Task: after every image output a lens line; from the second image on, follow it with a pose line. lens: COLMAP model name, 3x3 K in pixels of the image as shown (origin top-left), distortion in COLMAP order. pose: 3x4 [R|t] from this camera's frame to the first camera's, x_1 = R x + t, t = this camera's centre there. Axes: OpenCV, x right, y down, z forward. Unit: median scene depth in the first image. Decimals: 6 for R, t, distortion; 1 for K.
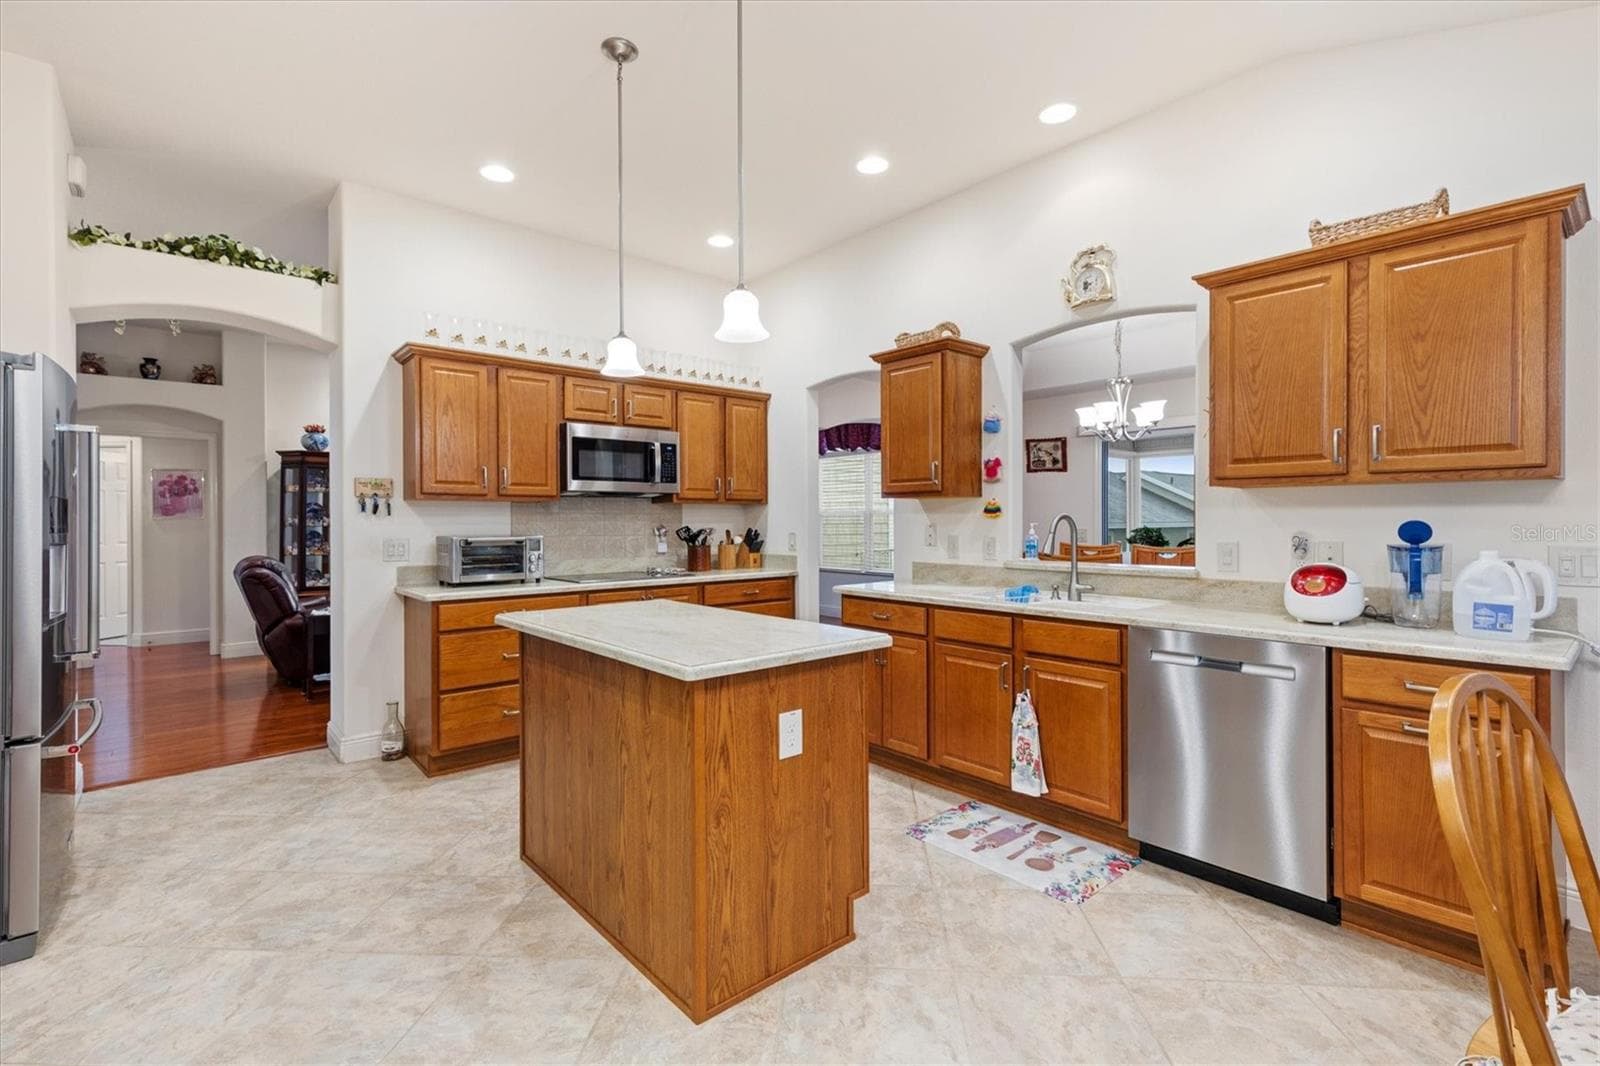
lens RADIAL K [[722.7, 0, 803.5], [0, 722.7, 519.8], [0, 0, 1]] dist [0.011096, -0.000699]
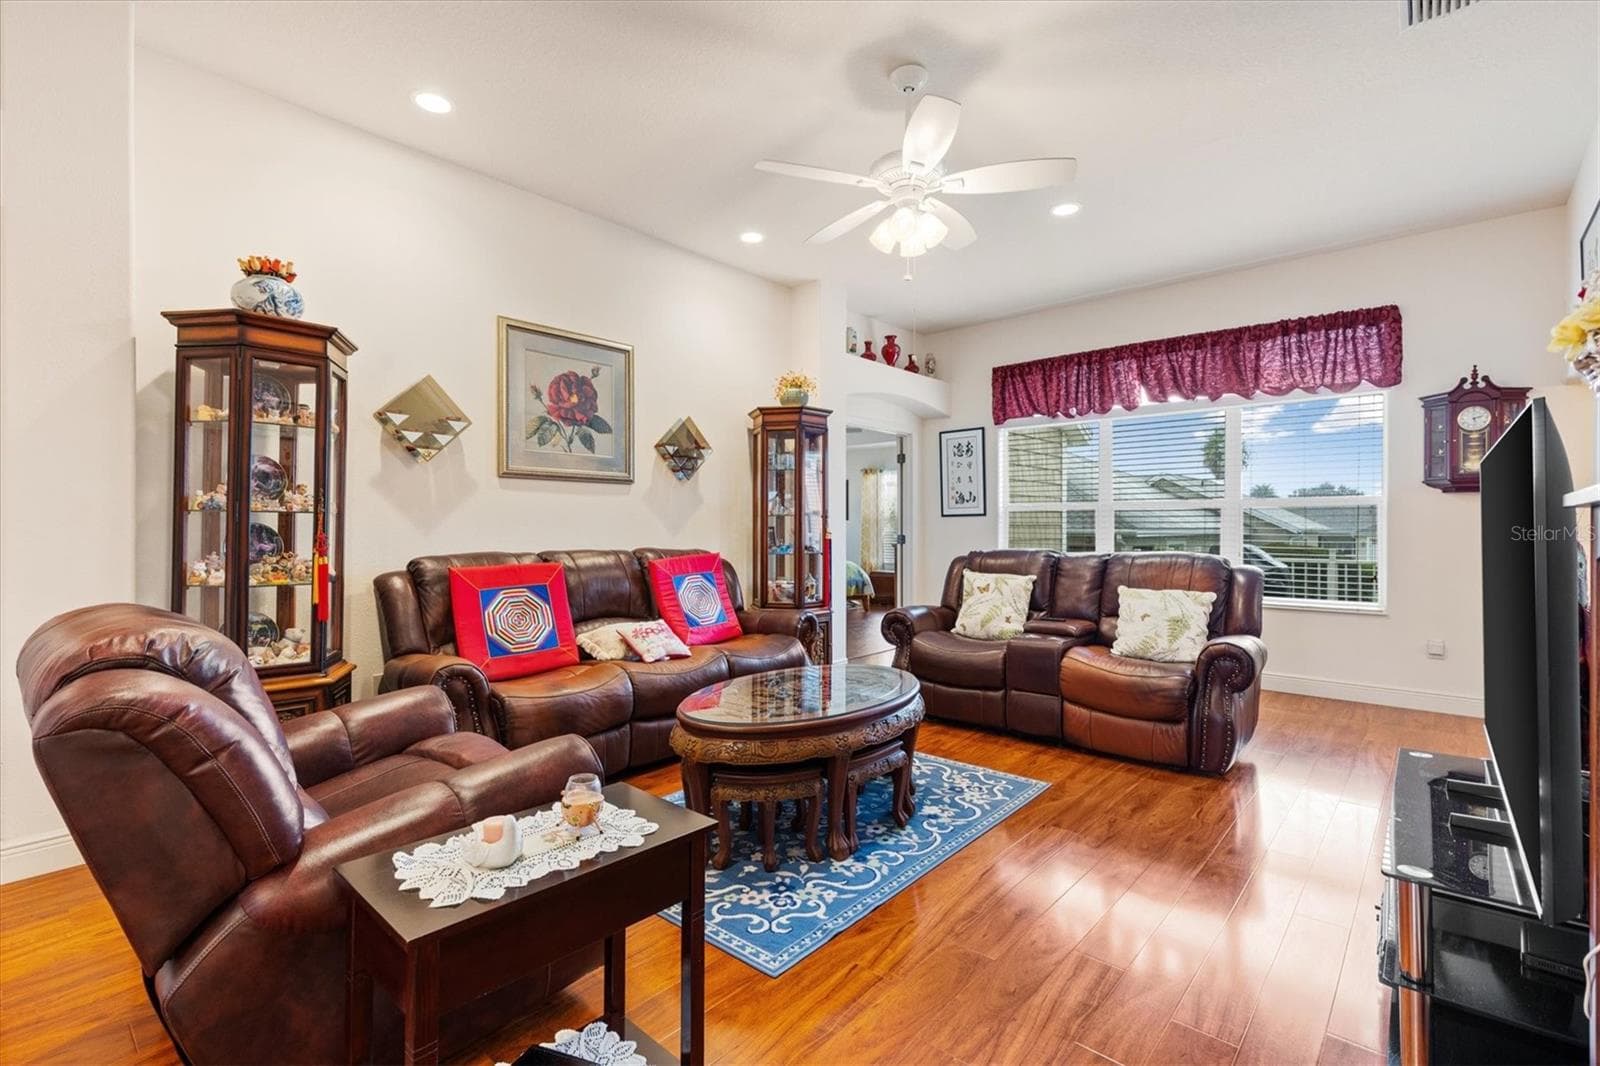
lens RADIAL K [[722.7, 0, 806.0], [0, 722.7, 526.7], [0, 0, 1]] dist [0.011096, -0.000699]
pose [[0.991716, 0.005643, 0.128327, -0.440233], [-0.005877, 0.999982, 0.001449, 0.014862], [-0.128316, -0.002191, 0.991731, 0.578107]]
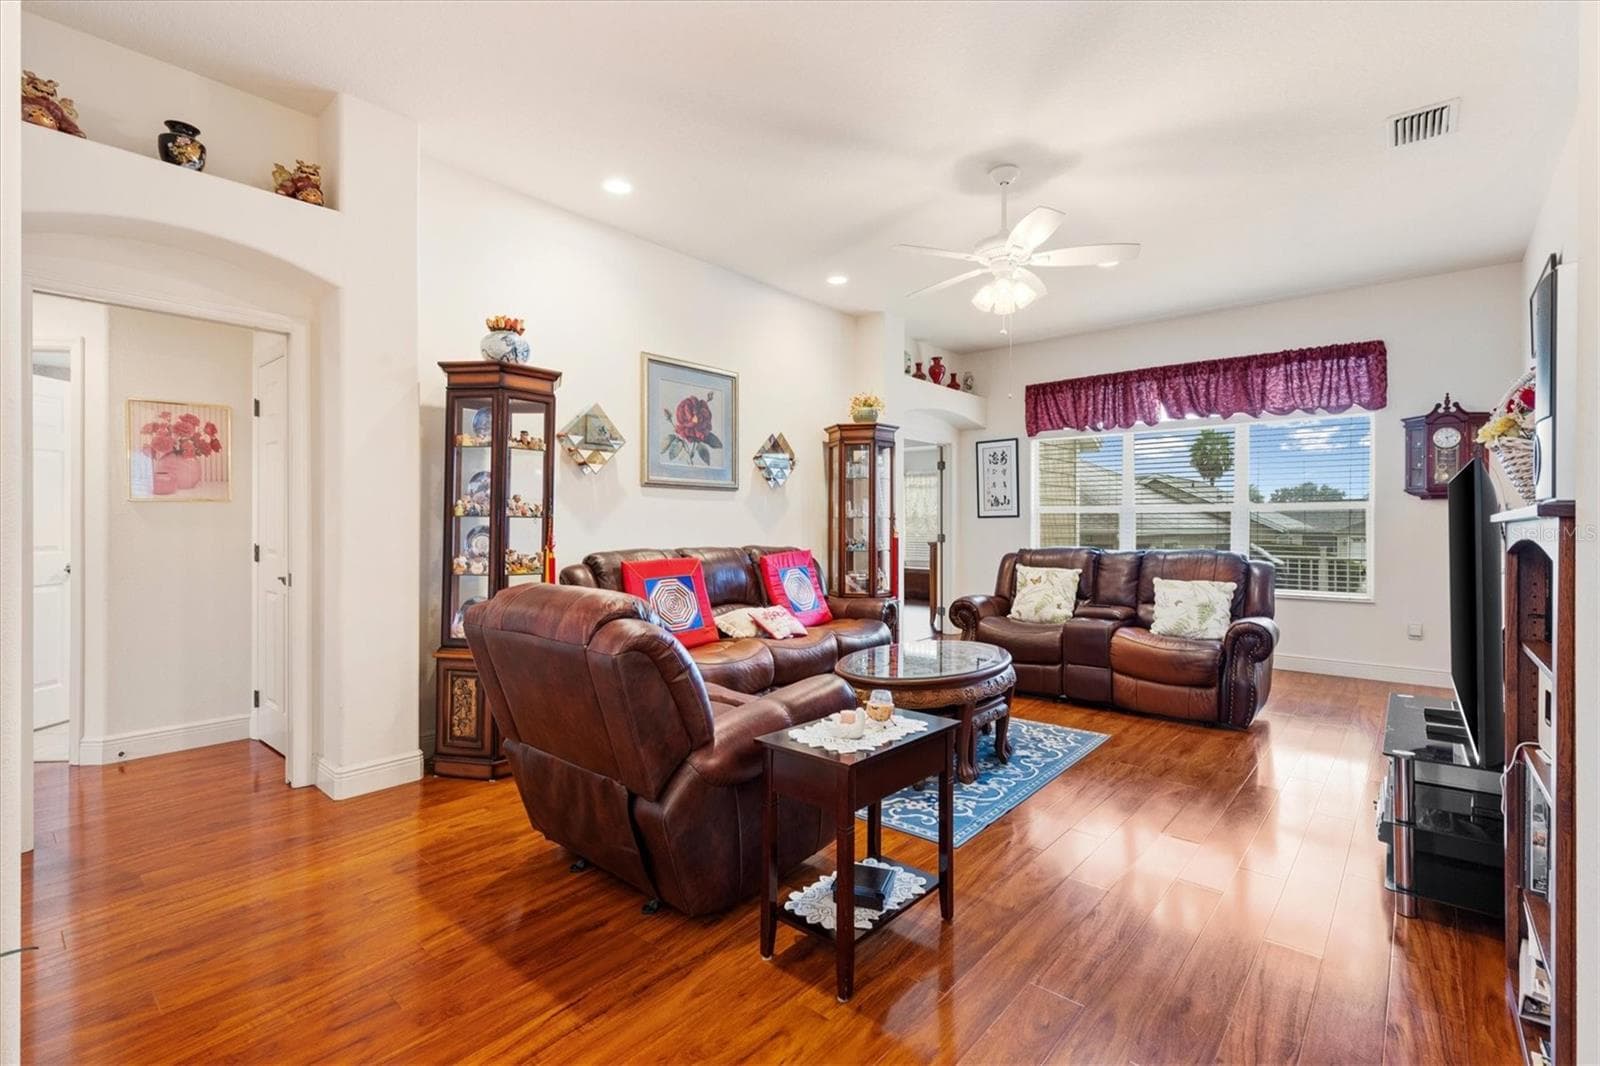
lens RADIAL K [[722.7, 0, 804.1], [0, 722.7, 523.9], [0, 0, 1]] dist [0.011096, -0.000699]
pose [[0.989523, 0.006759, 0.144216, -0.550958], [-0.006877, 0.999976, 0.000322, 0.012266], [-0.144210, -0.001310, 0.989546, 0.480992]]
